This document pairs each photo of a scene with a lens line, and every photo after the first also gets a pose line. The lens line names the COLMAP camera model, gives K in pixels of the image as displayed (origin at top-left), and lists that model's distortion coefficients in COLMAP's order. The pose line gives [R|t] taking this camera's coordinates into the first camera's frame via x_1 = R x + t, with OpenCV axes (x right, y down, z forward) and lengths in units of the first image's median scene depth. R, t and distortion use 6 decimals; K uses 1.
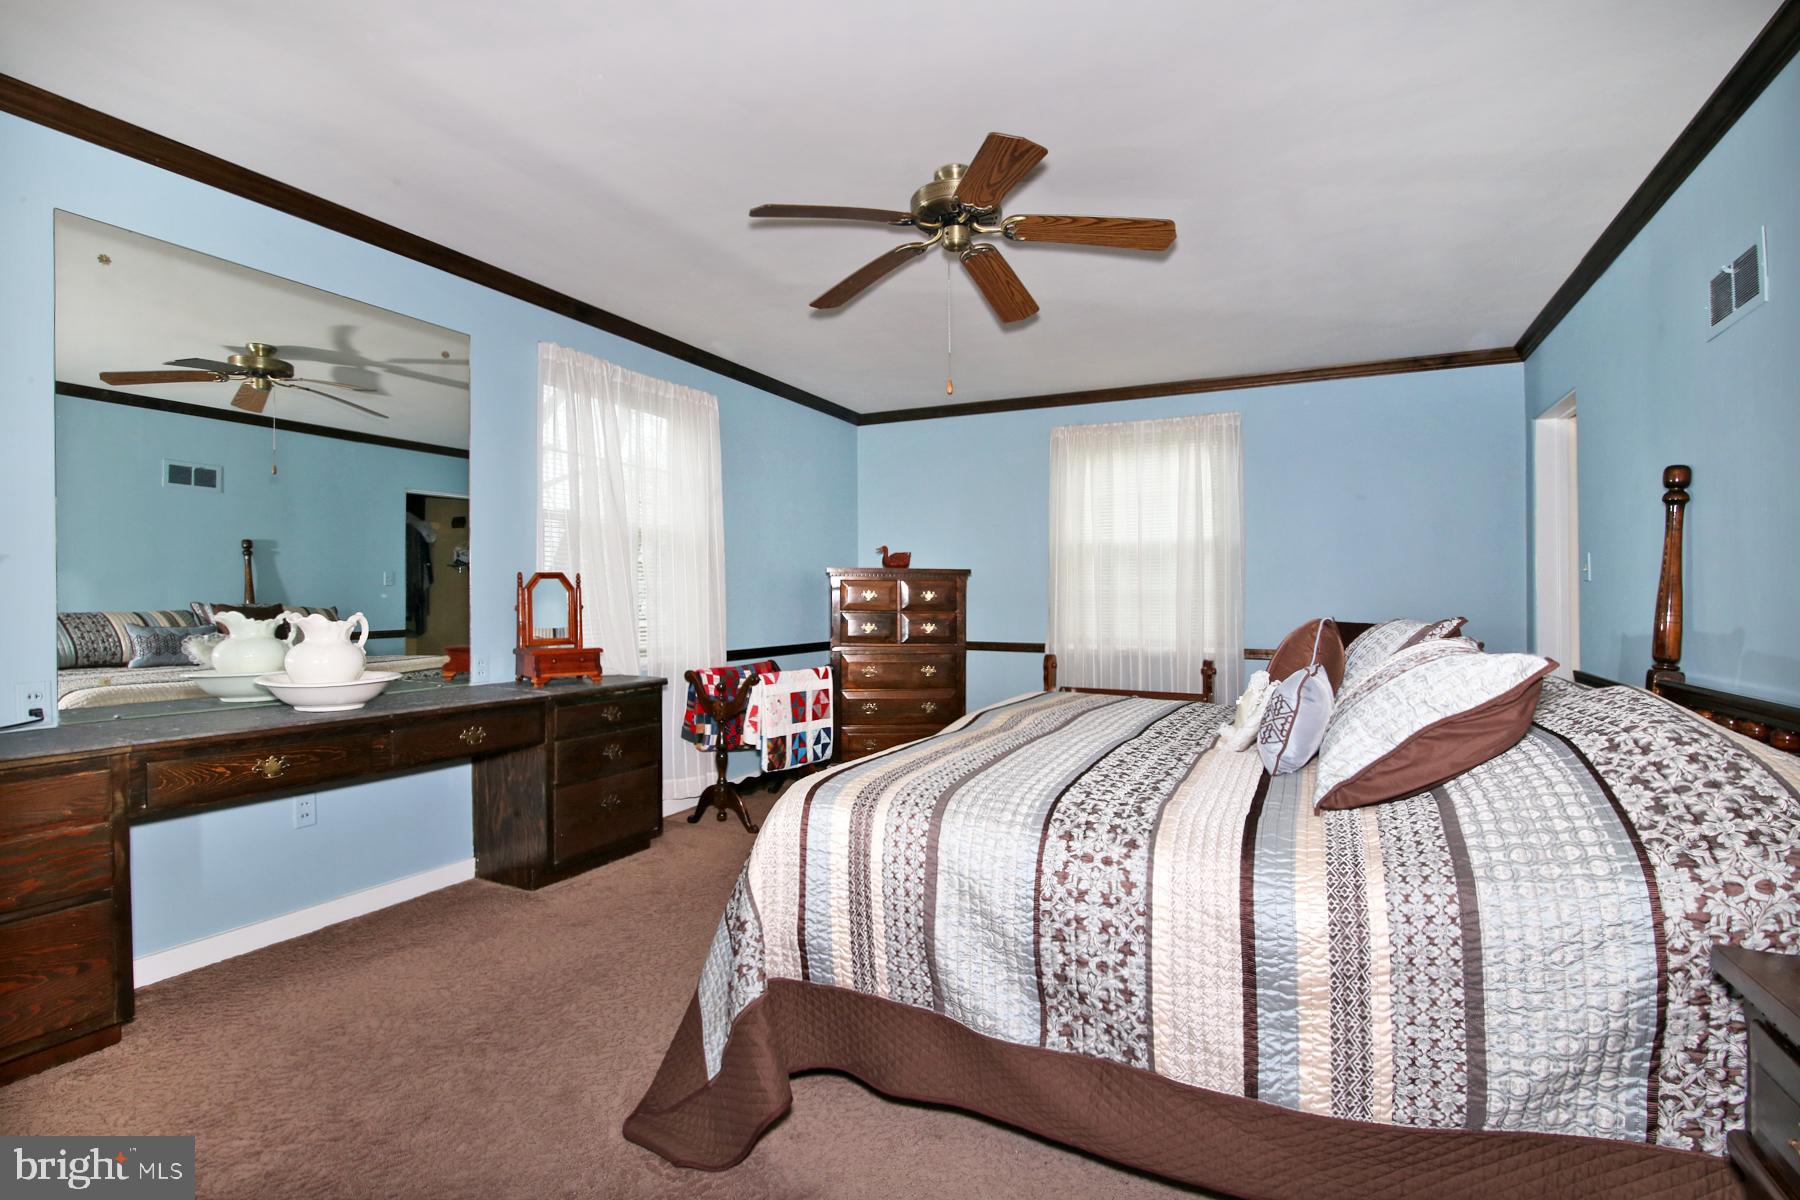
lens RADIAL K [[834.0, 0, 903.9], [0, 834.0, 604.9], [0, 0, 1]] dist [-0.001622, -0.003417]
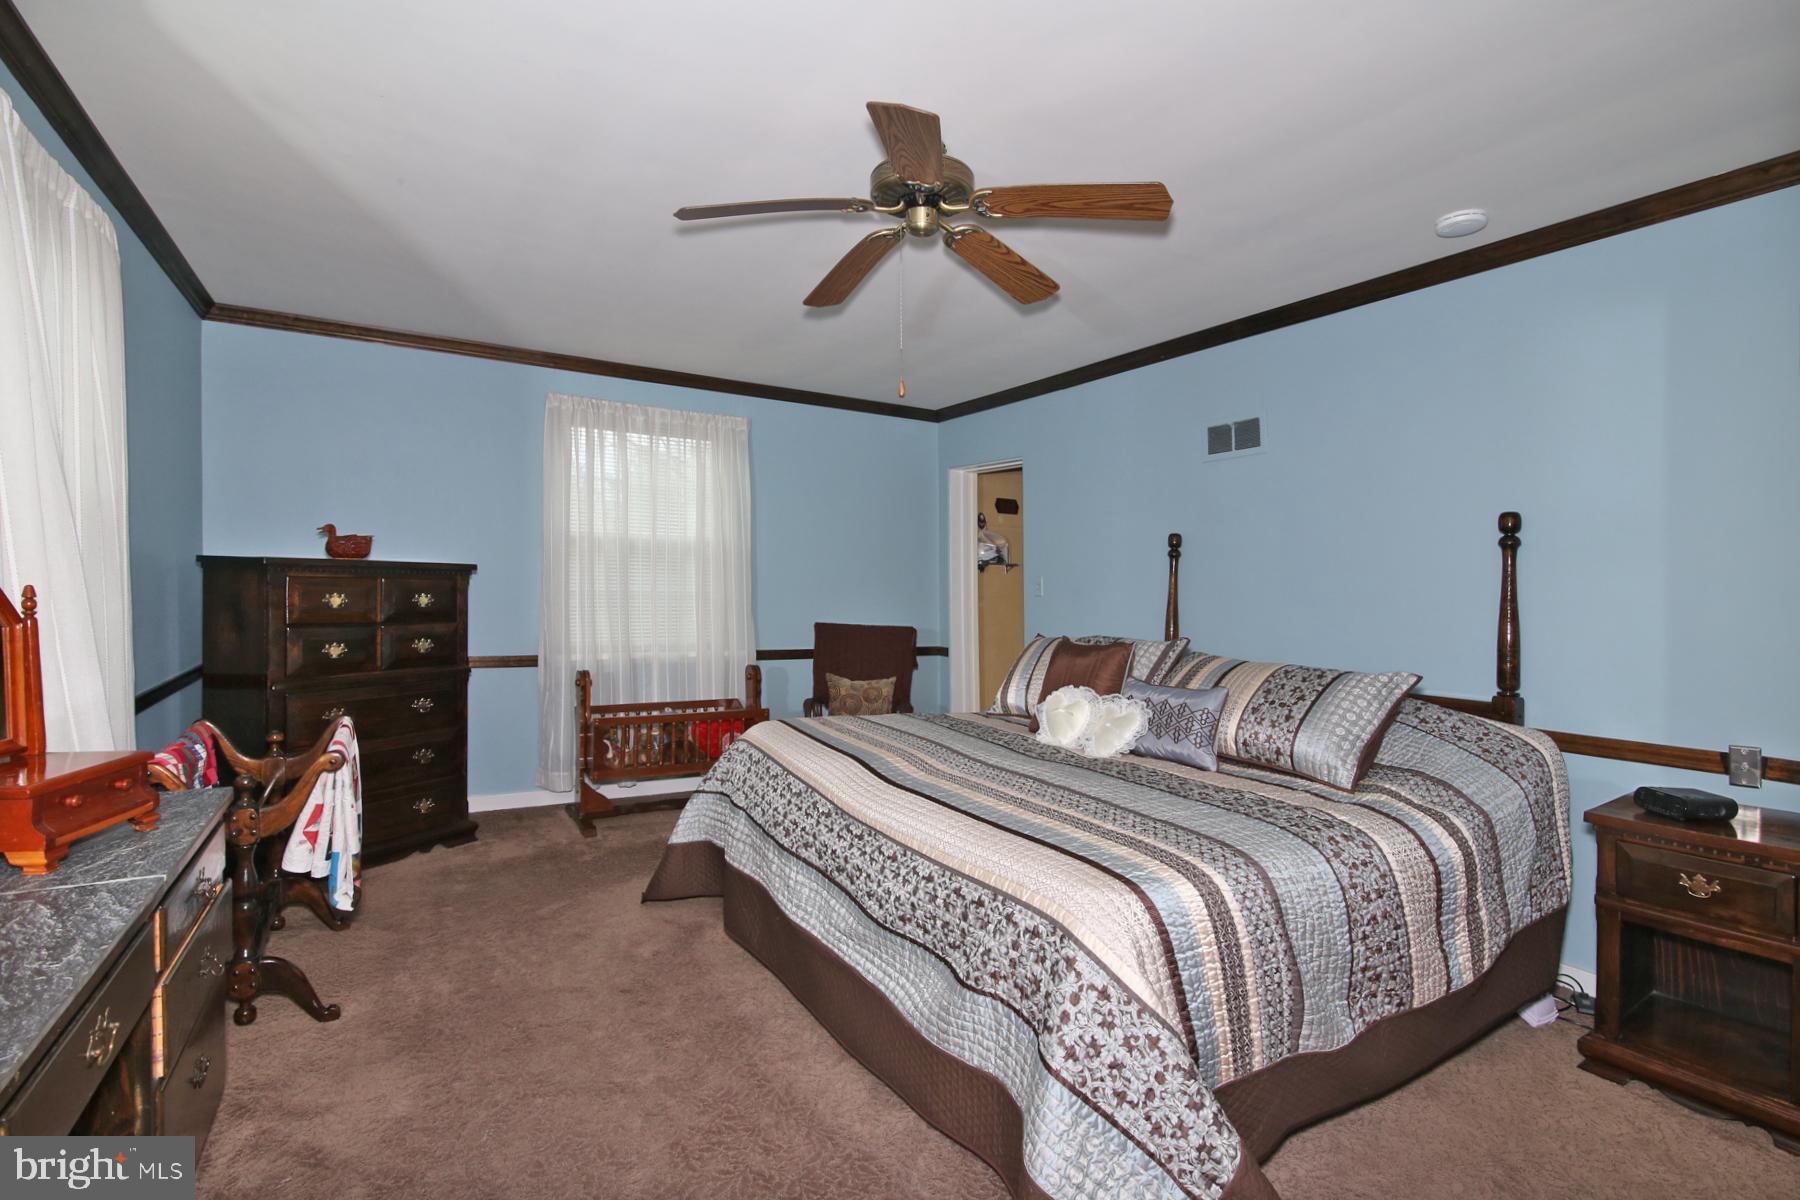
lens RADIAL K [[834.0, 0, 901.3], [0, 834.0, 602.2], [0, 0, 1]] dist [-0.001622, -0.003417]
pose [[0.542809, -0.015575, 0.839712, -0.349564], [-0.012765, 0.999560, 0.026791, -0.033865], [-0.839759, -0.025261, 0.542371, 0.268111]]
